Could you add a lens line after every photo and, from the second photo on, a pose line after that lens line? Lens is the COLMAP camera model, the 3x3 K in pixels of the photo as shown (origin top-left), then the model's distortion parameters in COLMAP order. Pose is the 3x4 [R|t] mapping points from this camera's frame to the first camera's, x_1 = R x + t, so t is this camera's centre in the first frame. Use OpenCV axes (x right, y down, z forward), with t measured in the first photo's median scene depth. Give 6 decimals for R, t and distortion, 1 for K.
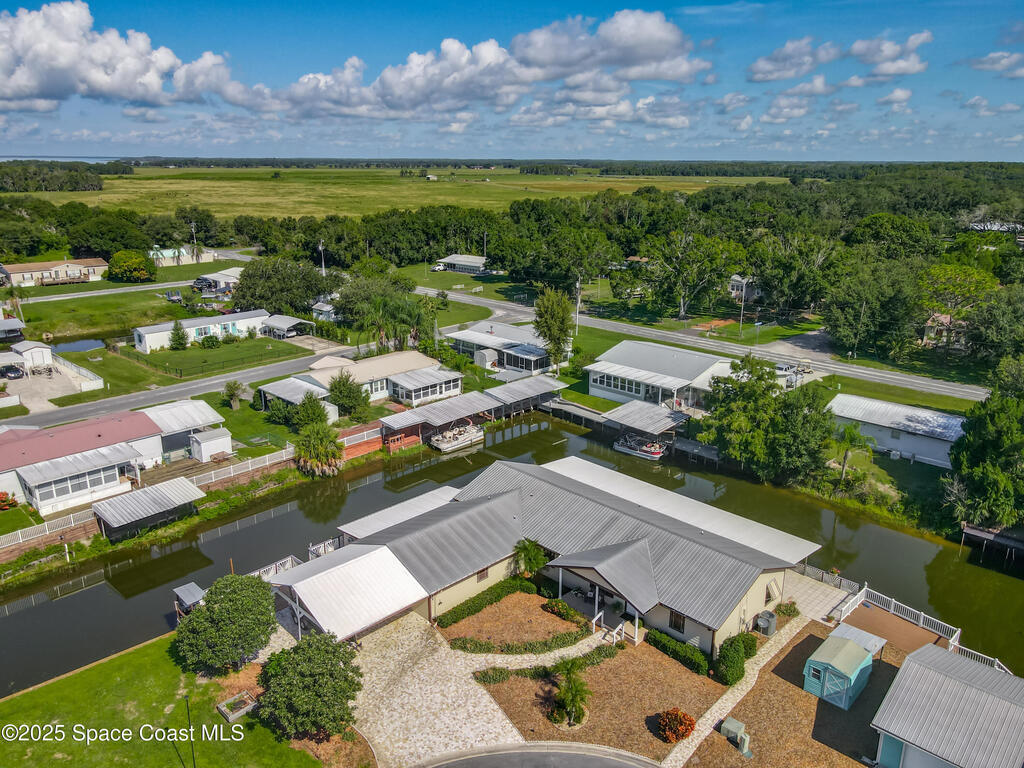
lens RADIAL K [[748.9, 0, 507.5], [0, 748.9, 385.4], [0, 0, 1]] dist [0.007080, 0.010910]
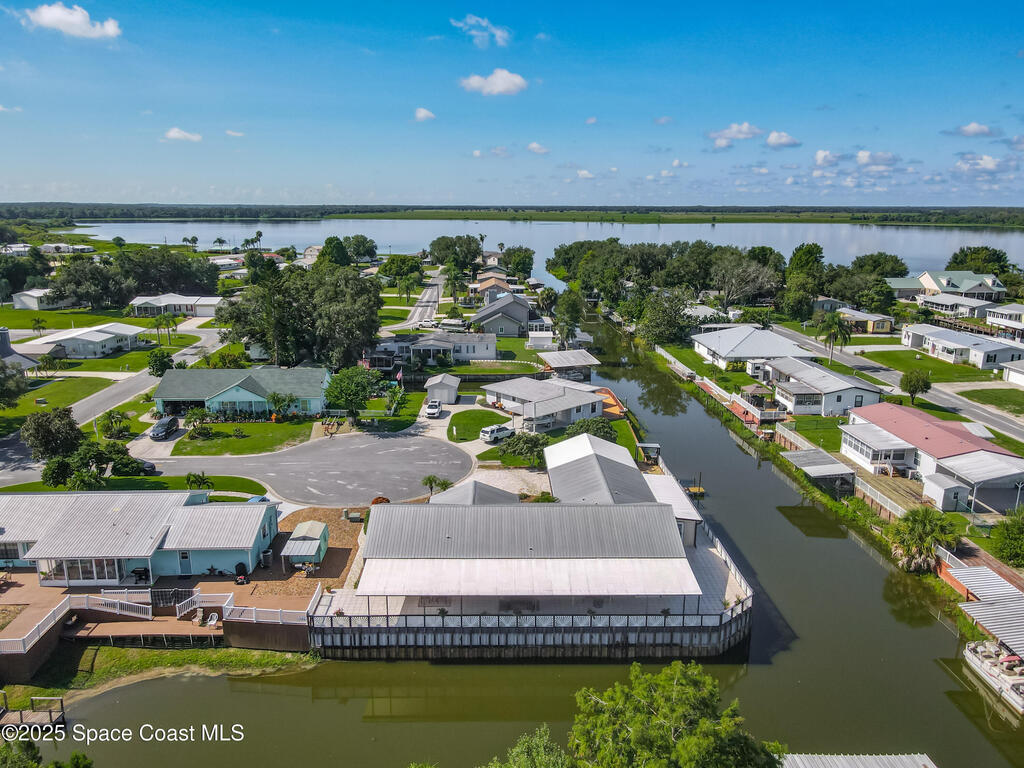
lens RADIAL K [[748.9, 0, 507.5], [0, 748.9, 385.4], [0, 0, 1]] dist [0.007080, 0.010910]
pose [[-0.691666, 0.156609, -0.705033, 0.569857], [-0.217139, 0.885946, 0.409817, -0.275453], [0.688802, 0.436547, -0.578773, 0.982146]]
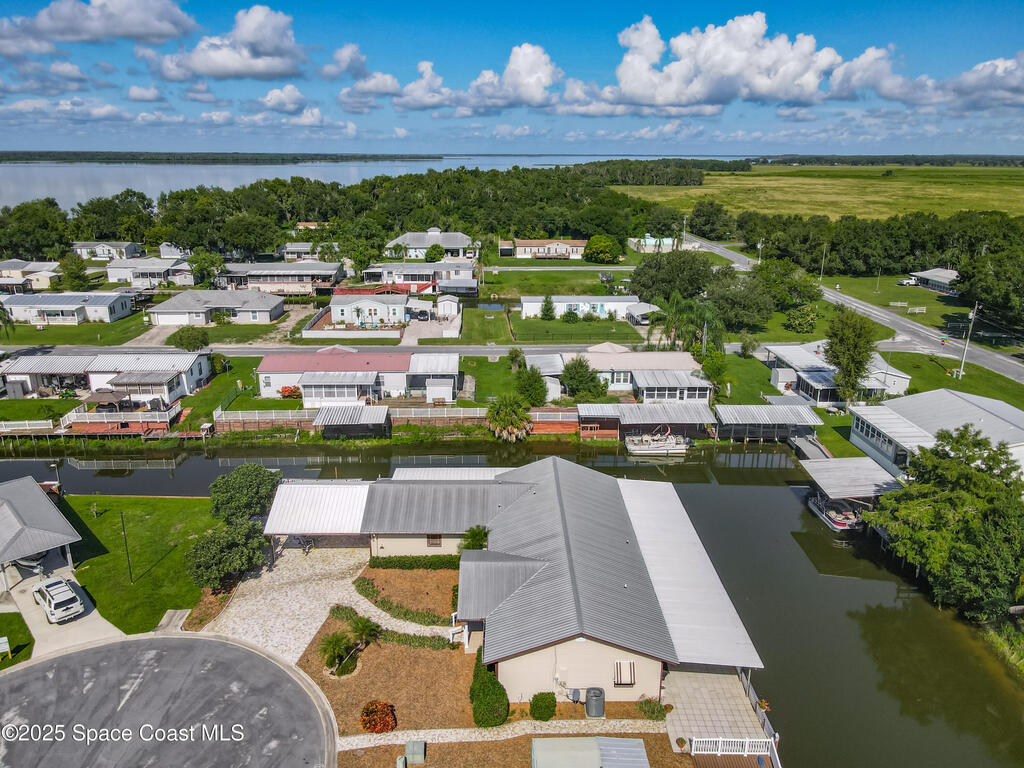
lens RADIAL K [[748.9, 0, 507.5], [0, 748.9, 385.4], [0, 0, 1]] dist [0.007080, 0.010910]
pose [[0.714994, 0.205138, -0.668357, 0.428115], [-0.203451, 0.975661, 0.081811, -0.043423], [0.668873, 0.077483, 0.739328, 0.161338]]
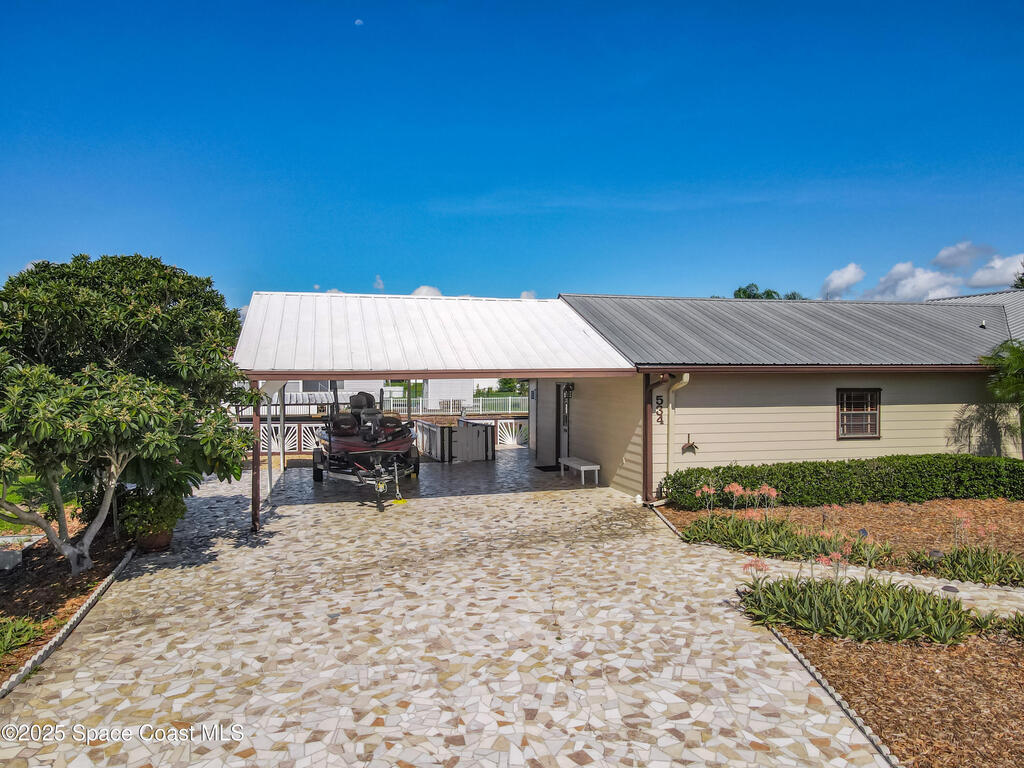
lens RADIAL K [[748.9, 0, 507.5], [0, 748.9, 385.4], [0, 0, 1]] dist [0.007080, 0.010910]
pose [[0.856487, 0.001082, -0.516168, 0.000966], [-0.144079, 0.960752, -0.237059, 0.200312], [0.495653, 0.277407, 0.823027, 0.411830]]
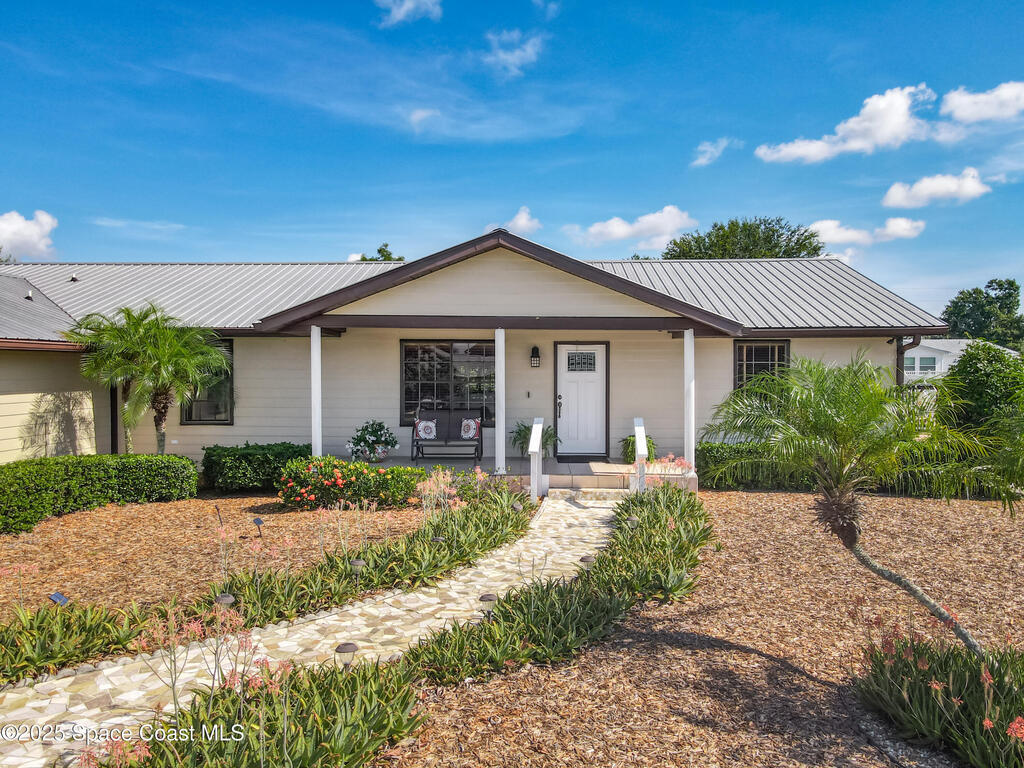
lens RADIAL K [[733.6, 0, 494.6], [0, 733.6, 384.9], [0, 0, 1]] dist [0.005485, 0.003754]
pose [[0.734087, -0.018167, 0.678812, -0.030664], [0.202194, 0.960147, -0.192963, 0.188268], [-0.648254, 0.278903, 0.708505, 0.462832]]
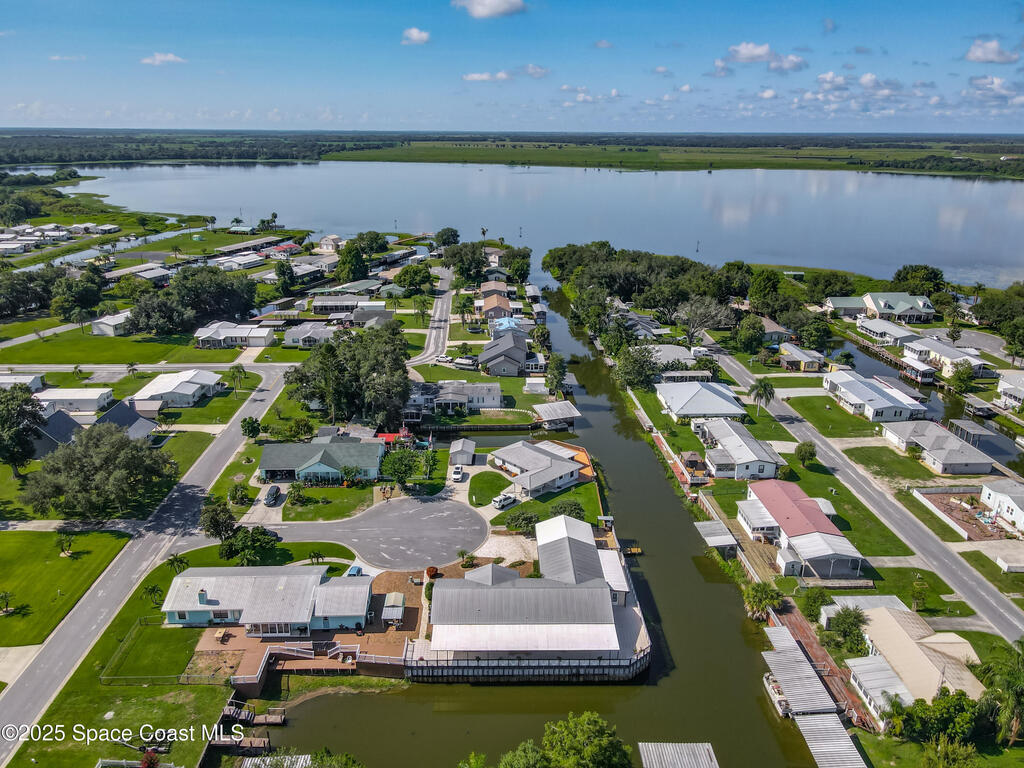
lens RADIAL K [[748.9, 0, 507.5], [0, 748.9, 385.4], [0, 0, 1]] dist [0.007080, 0.010910]
pose [[-0.689401, 0.220169, -0.690111, 0.848383], [-0.220444, 0.843738, 0.489398, -0.737706], [0.690023, 0.489522, -0.533139, 1.096761]]
